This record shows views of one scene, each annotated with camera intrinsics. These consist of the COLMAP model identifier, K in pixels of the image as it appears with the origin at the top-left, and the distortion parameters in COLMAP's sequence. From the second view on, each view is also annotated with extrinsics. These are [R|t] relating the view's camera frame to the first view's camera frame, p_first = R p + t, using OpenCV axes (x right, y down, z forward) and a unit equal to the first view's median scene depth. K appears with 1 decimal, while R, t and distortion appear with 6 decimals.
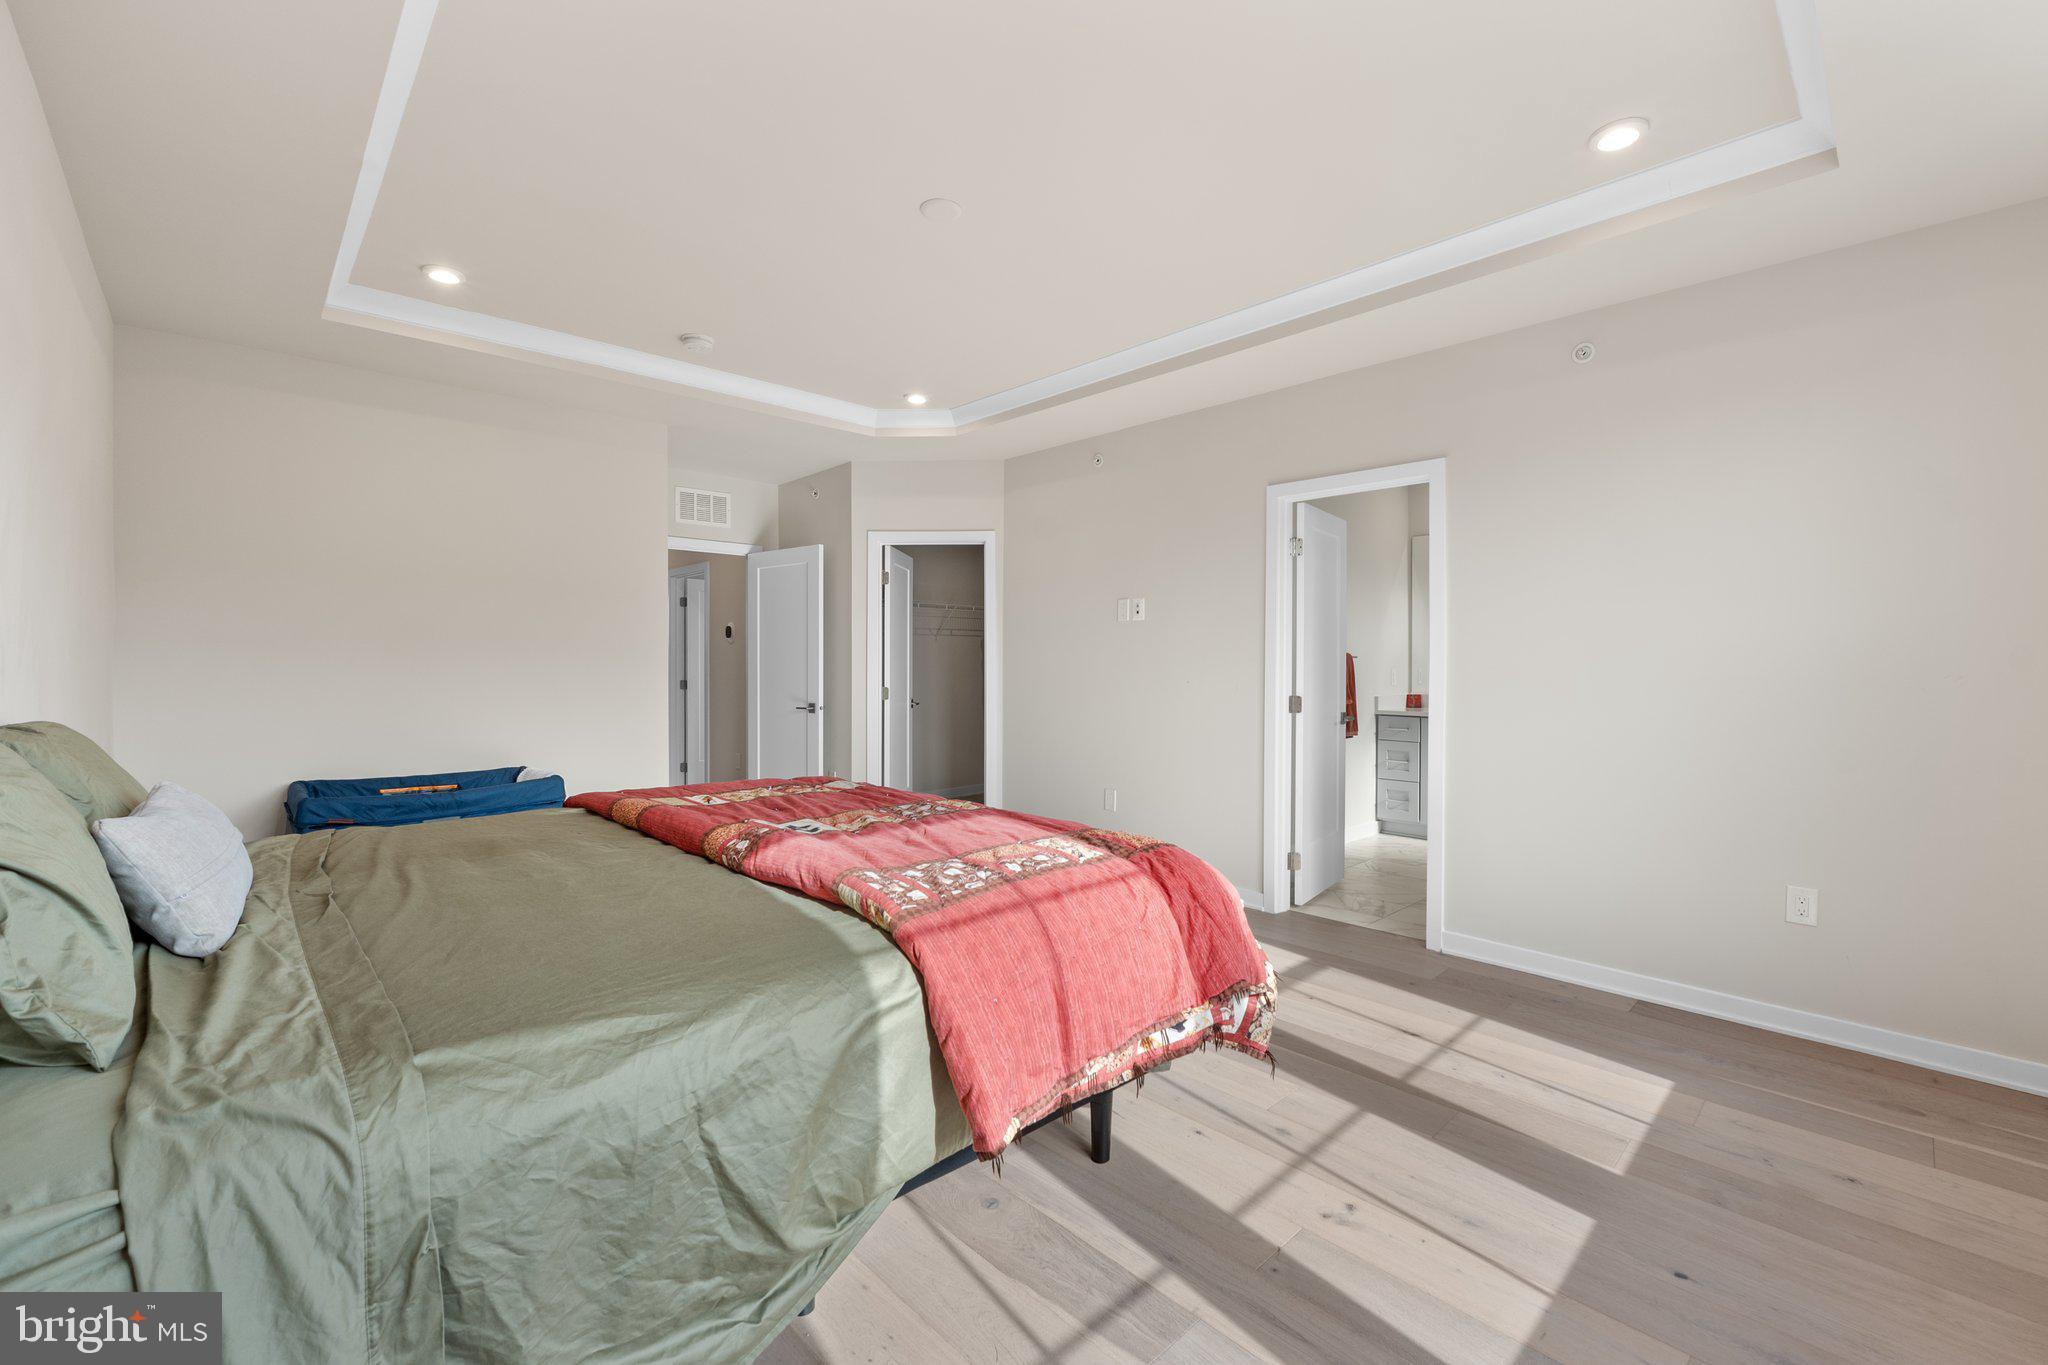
lens RADIAL K [[851.8, 0, 1023.1], [0, 851.8, 676.9], [0, 0, 1]] dist [-0.012403, 0.000793]
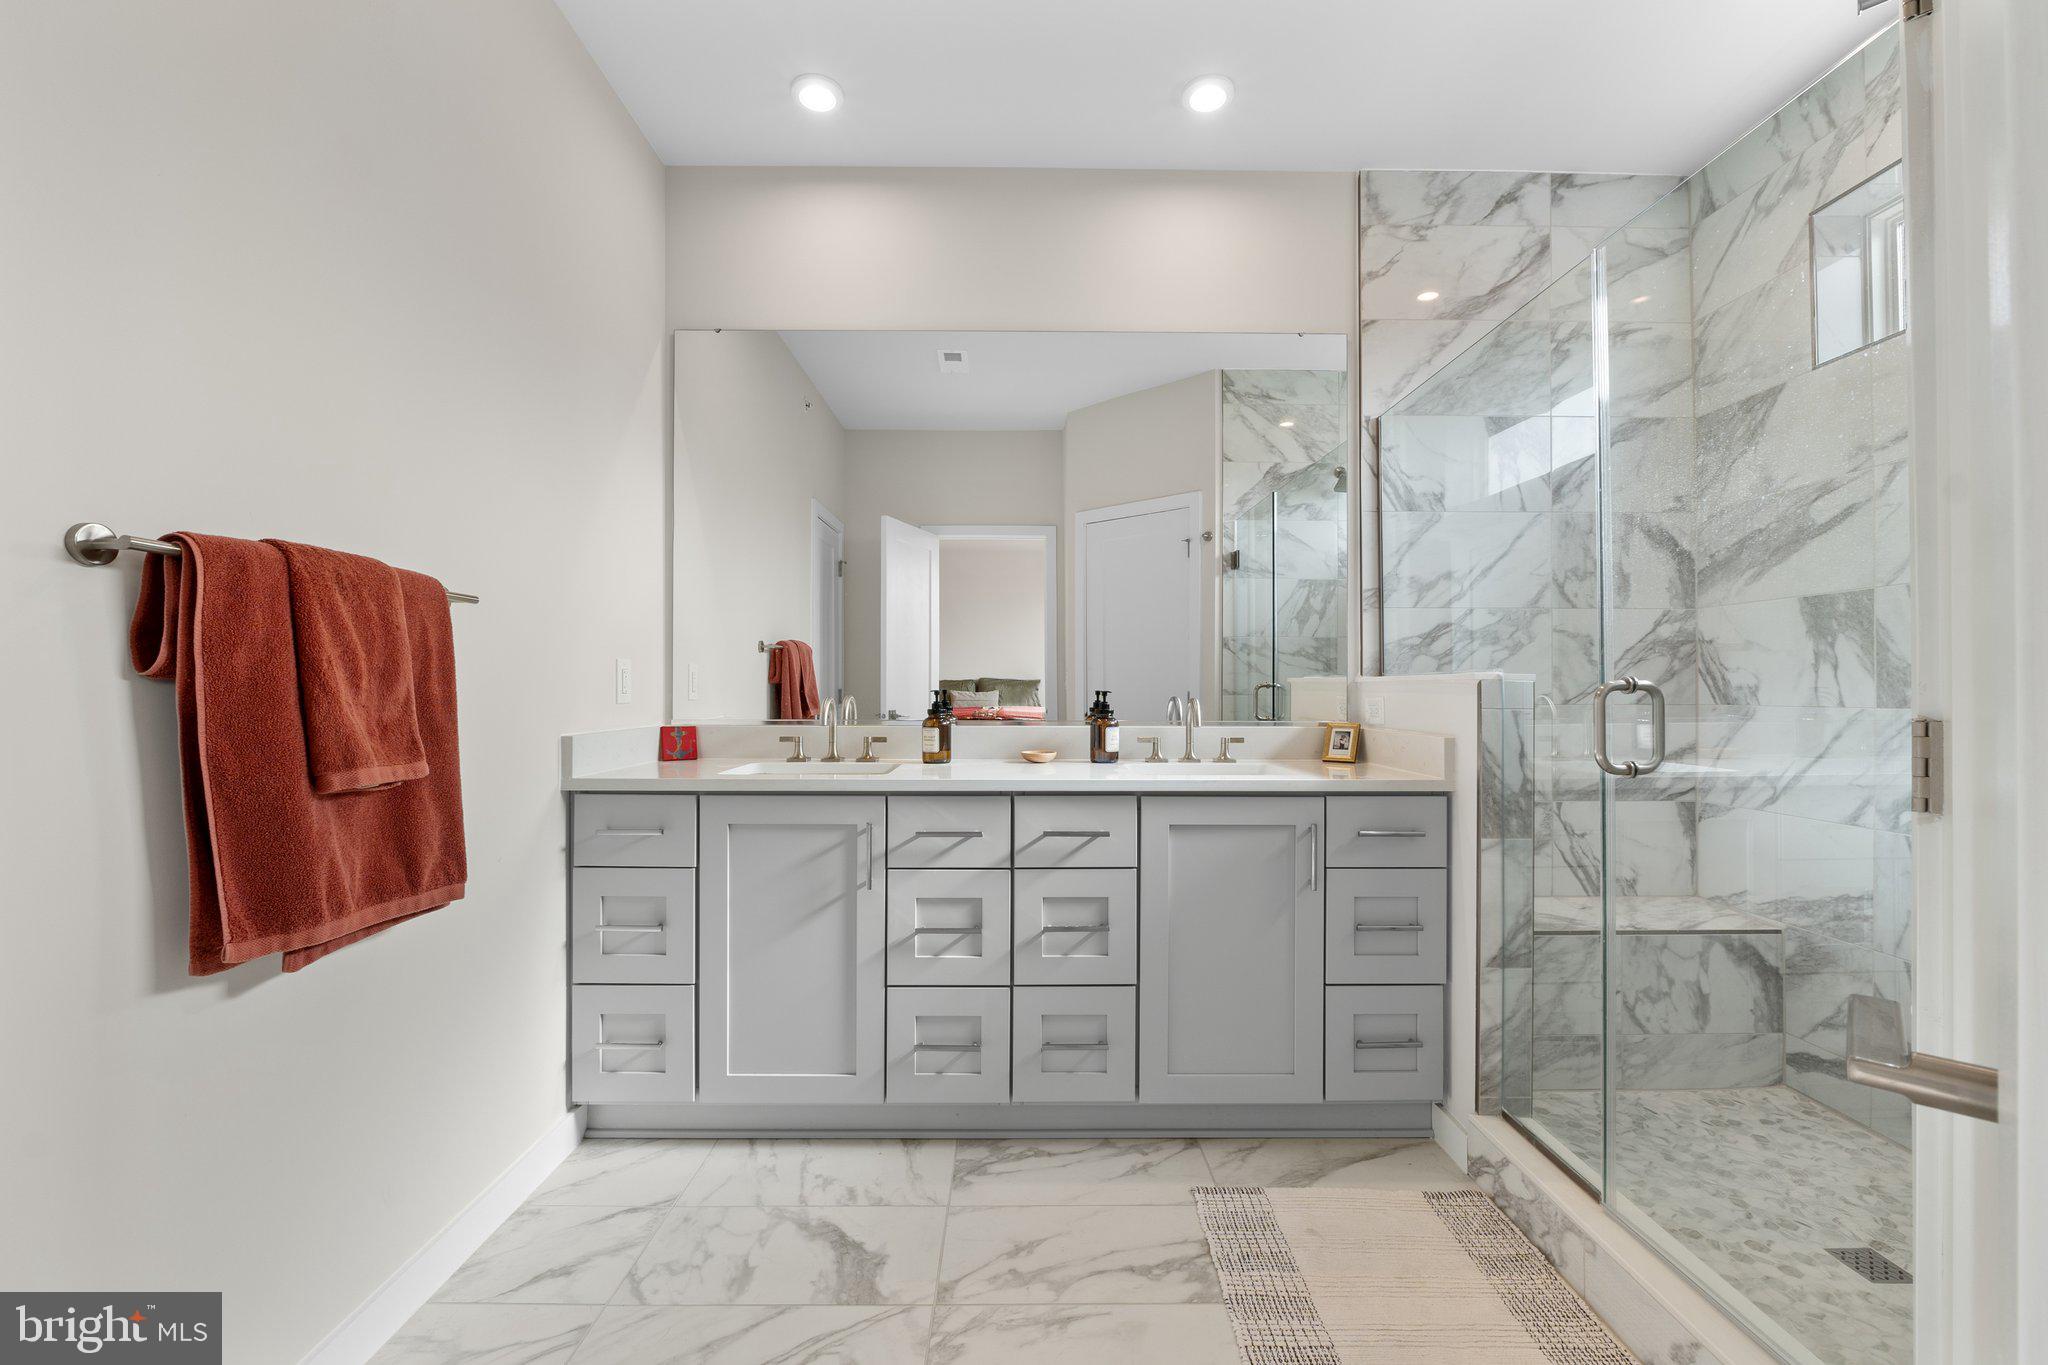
lens RADIAL K [[851.8, 0, 1022.4], [0, 851.8, 682.2], [0, 0, 1]] dist [-0.012403, 0.000793]
pose [[0.679184, 0.001076, 0.733967, 0.293941], [0.007366, 0.999939, -0.008282, 0.005936], [-0.733931, 0.011031, 0.679134, 0.647439]]
